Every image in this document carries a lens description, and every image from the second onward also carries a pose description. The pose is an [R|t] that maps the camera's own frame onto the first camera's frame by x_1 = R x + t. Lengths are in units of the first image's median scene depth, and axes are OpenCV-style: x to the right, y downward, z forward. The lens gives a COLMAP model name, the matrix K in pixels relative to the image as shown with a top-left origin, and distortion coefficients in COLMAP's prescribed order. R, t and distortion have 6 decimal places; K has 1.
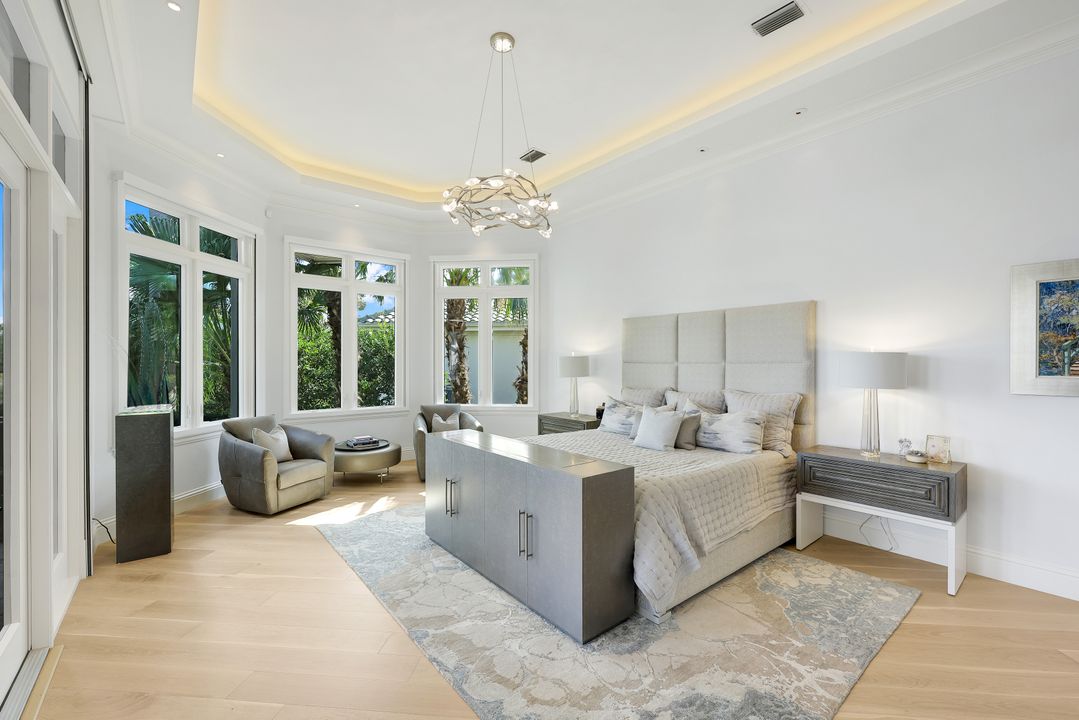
lens RADIAL K [[438.5, 0, 541.4], [0, 438.5, 359.2], [0, 0, 1]] dist [-0.003476, -0.000018]
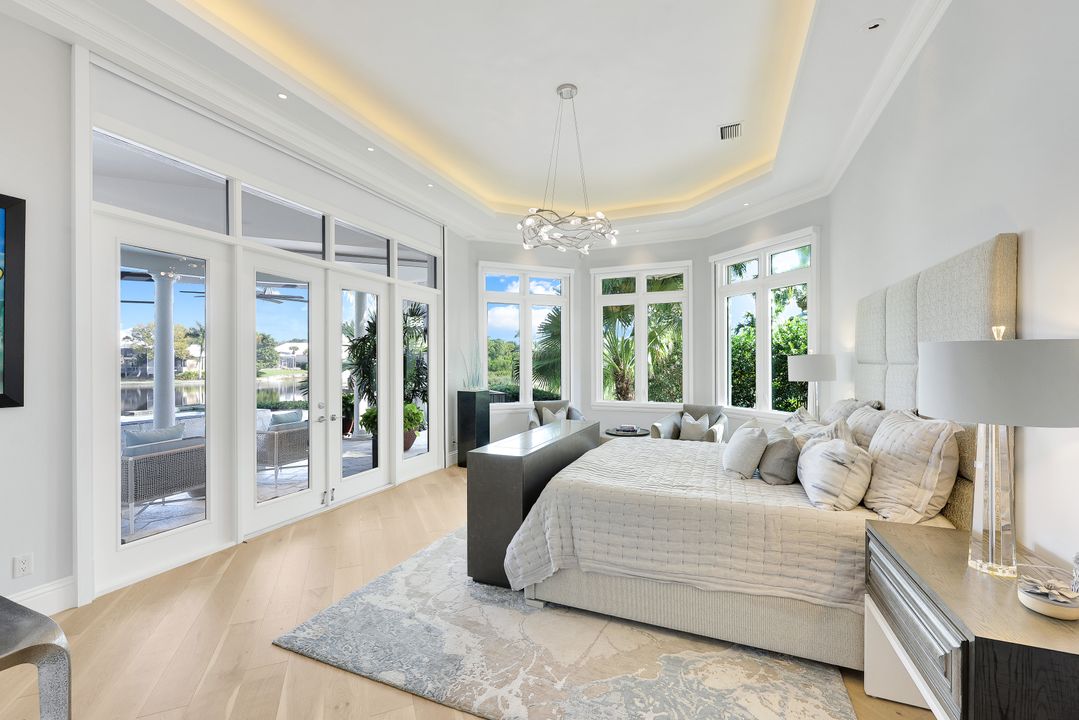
lens RADIAL K [[438.5, 0, 541.4], [0, 438.5, 359.2], [0, 0, 1]] dist [-0.003476, -0.000018]
pose [[0.488031, -0.010883, -0.872759, 1.001076], [0.009571, 0.999929, -0.007117, 0.004064], [0.872774, -0.004880, 0.488100, 0.408517]]
